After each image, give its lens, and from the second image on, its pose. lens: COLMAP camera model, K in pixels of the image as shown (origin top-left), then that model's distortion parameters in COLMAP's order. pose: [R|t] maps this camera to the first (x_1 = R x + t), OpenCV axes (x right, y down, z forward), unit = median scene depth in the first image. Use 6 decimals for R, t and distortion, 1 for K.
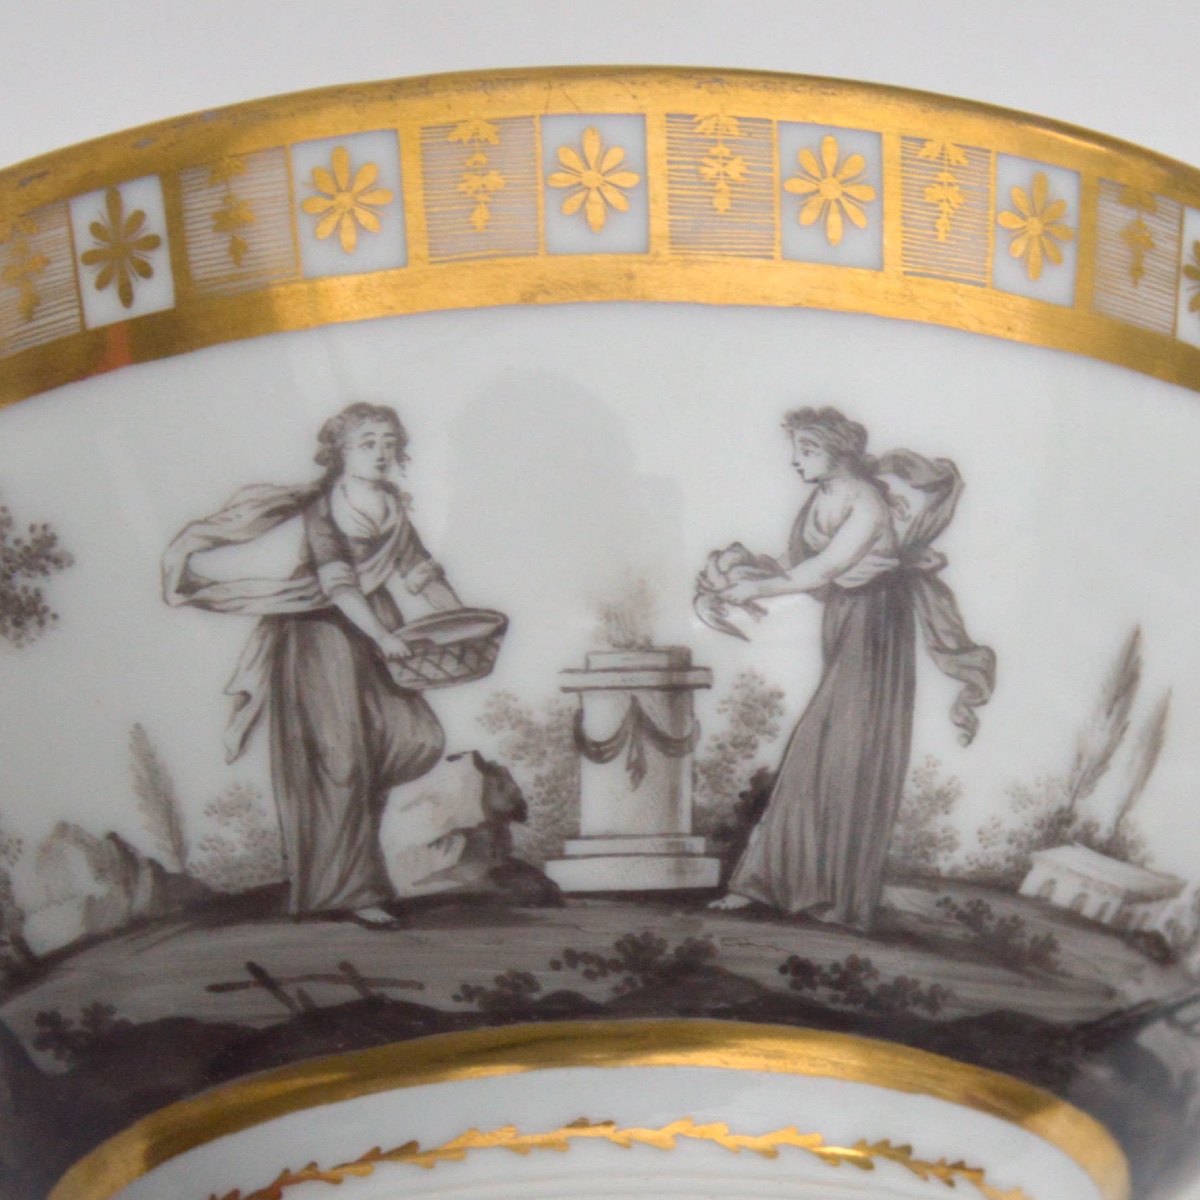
lens RADIAL K [[4135.7, 0, 600.0], [0, 4135.7, 600.0], [0, 0, 1]] dist [0.127125, -4.007758]
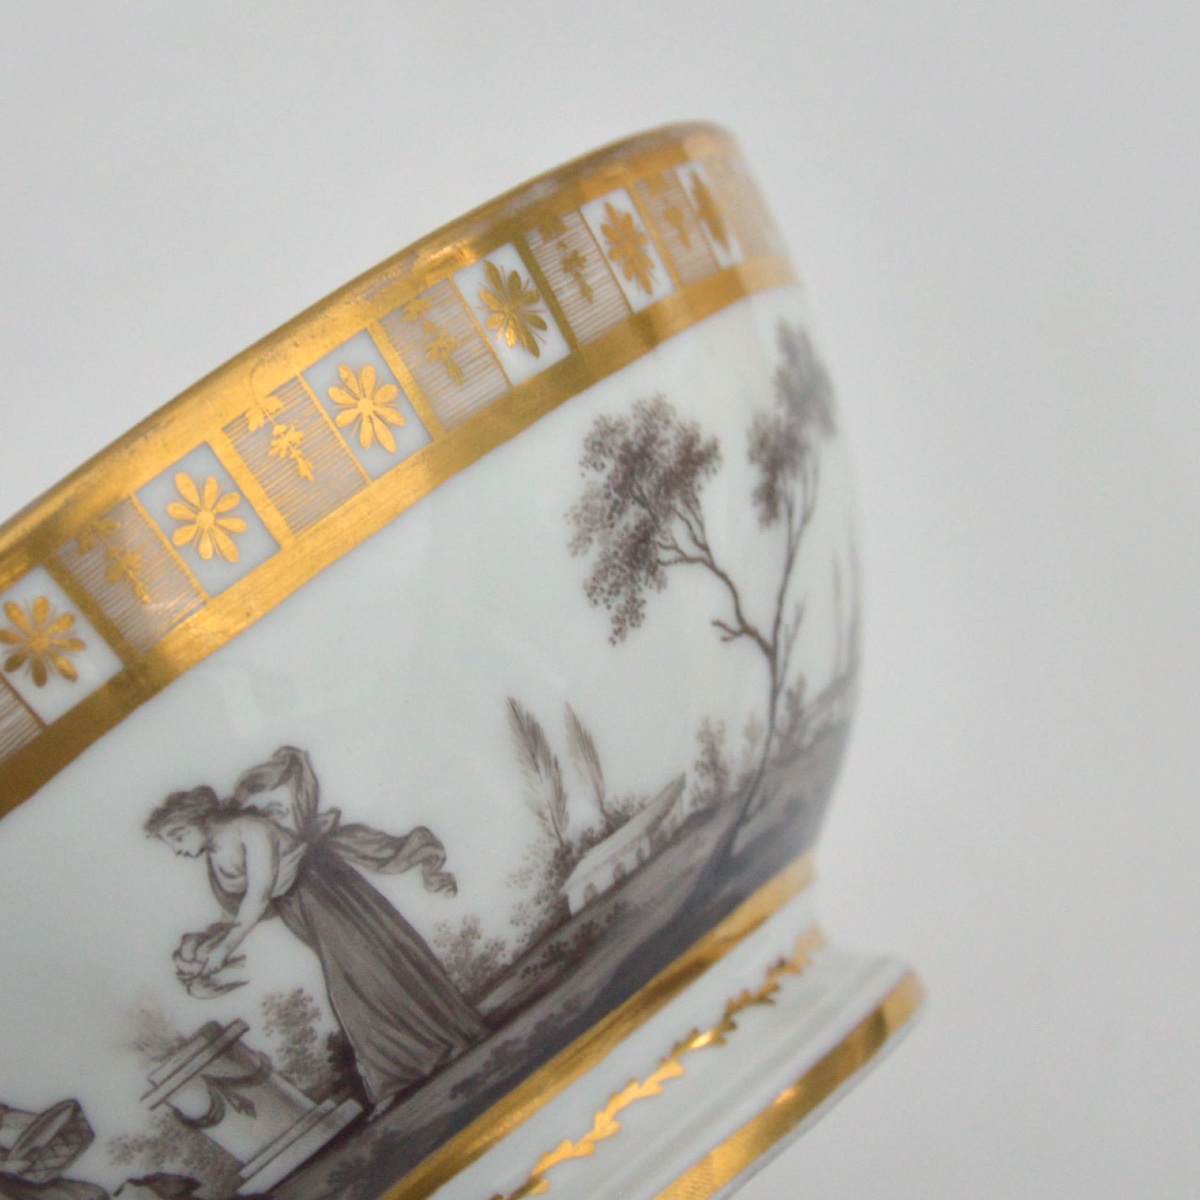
lens RADIAL K [[4135.7, 0, 600.0], [0, 4135.7, 600.0], [0, 0, 1]] dist [0.127125, -4.007758]
pose [[0.784006, -0.595187, -0.176313, 0.371924], [0.610003, 0.686070, 0.396489, -0.450756], [-0.115022, -0.418401, 0.900950, 0.008823]]
